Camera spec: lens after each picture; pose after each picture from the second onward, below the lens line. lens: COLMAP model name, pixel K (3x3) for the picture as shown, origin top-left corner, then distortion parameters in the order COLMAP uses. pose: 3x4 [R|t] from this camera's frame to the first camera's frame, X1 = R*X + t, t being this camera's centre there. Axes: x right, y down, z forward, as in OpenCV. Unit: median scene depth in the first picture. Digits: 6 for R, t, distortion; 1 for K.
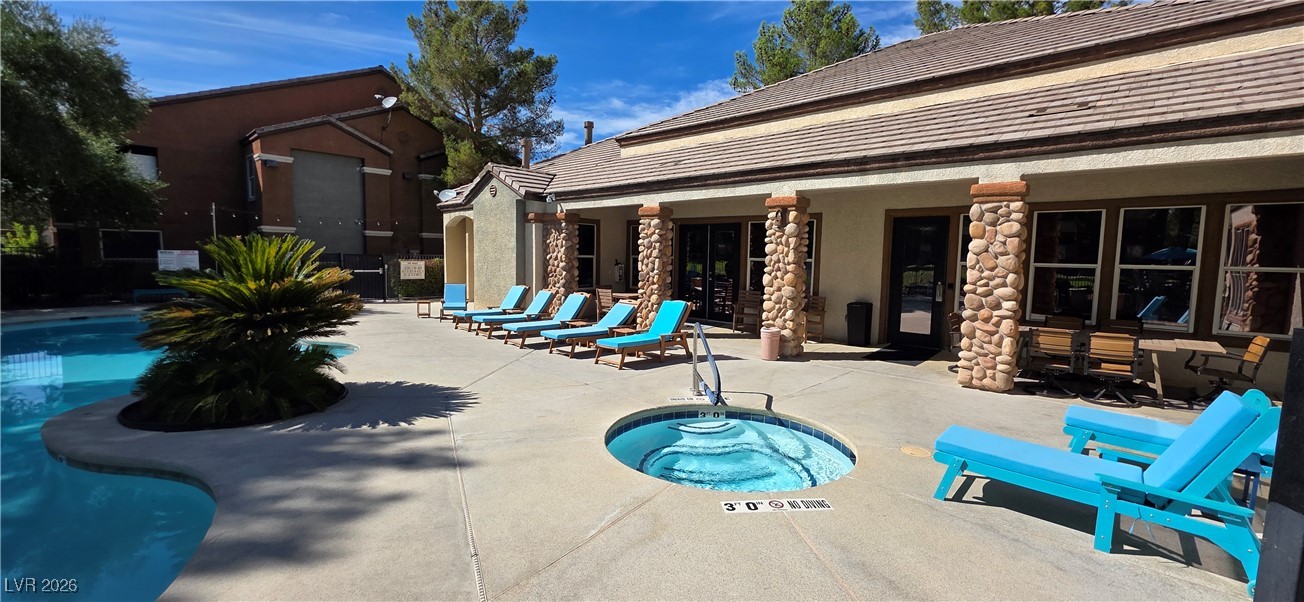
lens RADIAL K [[523.0, 0, 652.4], [0, 523.0, 297.4], [0, 0, 1]] dist [0.003016, 0.000661]
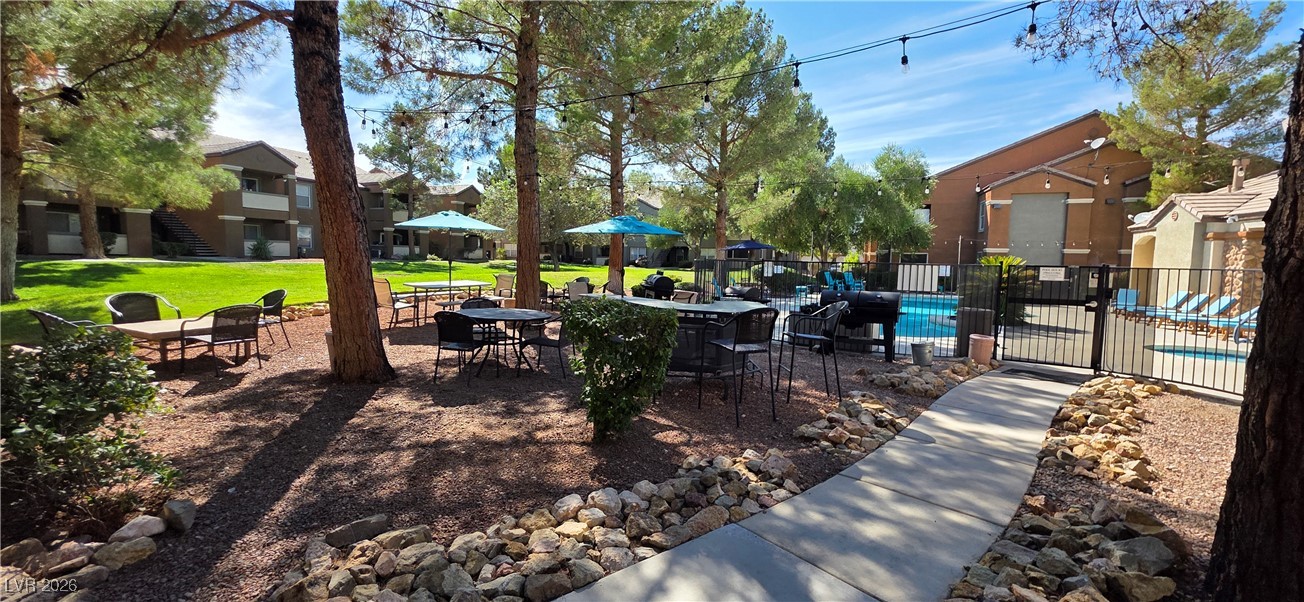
lens RADIAL K [[523.0, 0, 648.1], [0, 523.0, 297.6], [0, 0, 1]] dist [0.003016, 0.000661]
pose [[0.373667, 0.057650, -0.925770, 0.431970], [-0.087697, 0.995792, 0.026614, 0.072266], [0.923408, 0.071242, 0.377151, -0.671061]]
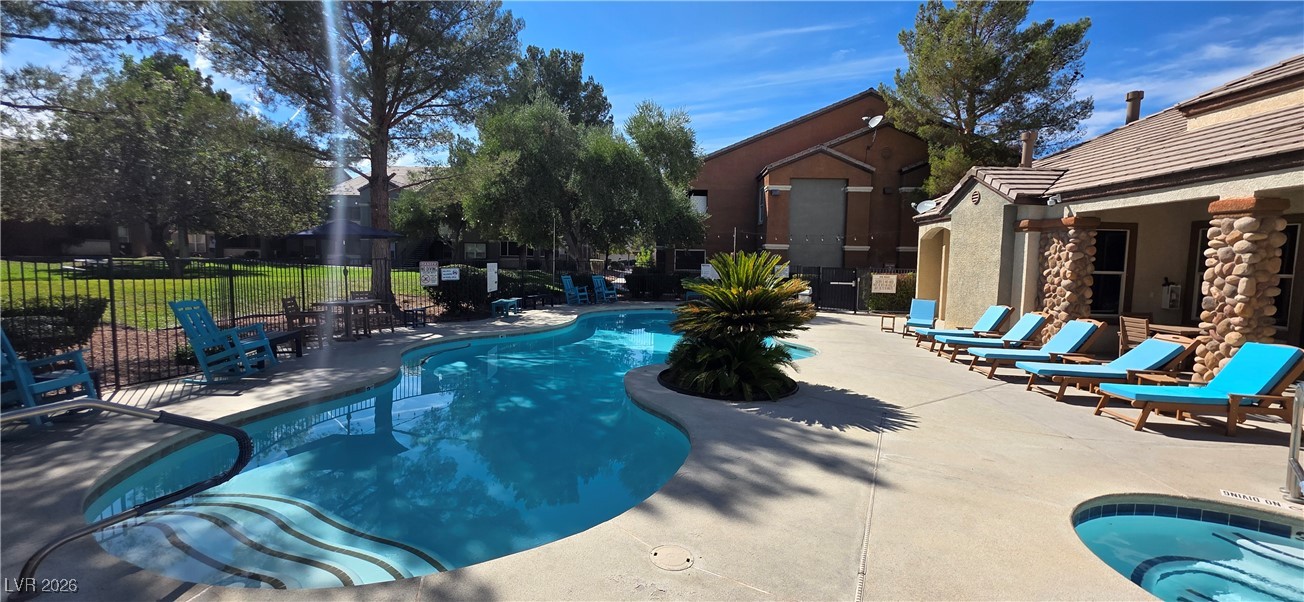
lens RADIAL K [[523.0, 0, 646.1], [0, 523.0, 297.4], [0, 0, 1]] dist [0.003016, 0.000661]
pose [[0.641692, 0.050553, -0.765294, 0.028608], [-0.070686, 0.997477, 0.006621, -0.000647], [0.763698, 0.049846, 0.643646, 0.007007]]
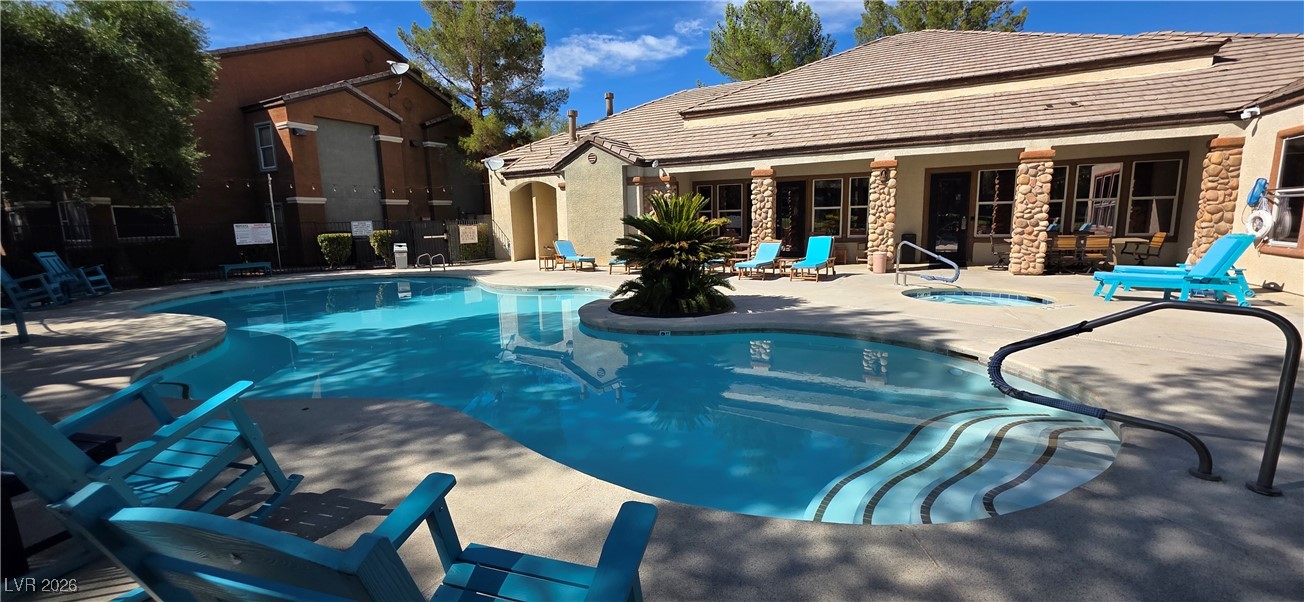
lens RADIAL K [[523.0, 0, 663.9], [0, 523.0, 295.3], [0, 0, 1]] dist [0.003016, 0.000661]
pose [[0.966321, -0.079332, 0.244805, -0.502937], [0.062684, 0.995206, 0.075077, 0.022138], [-0.249587, -0.057203, 0.966661, -0.189085]]
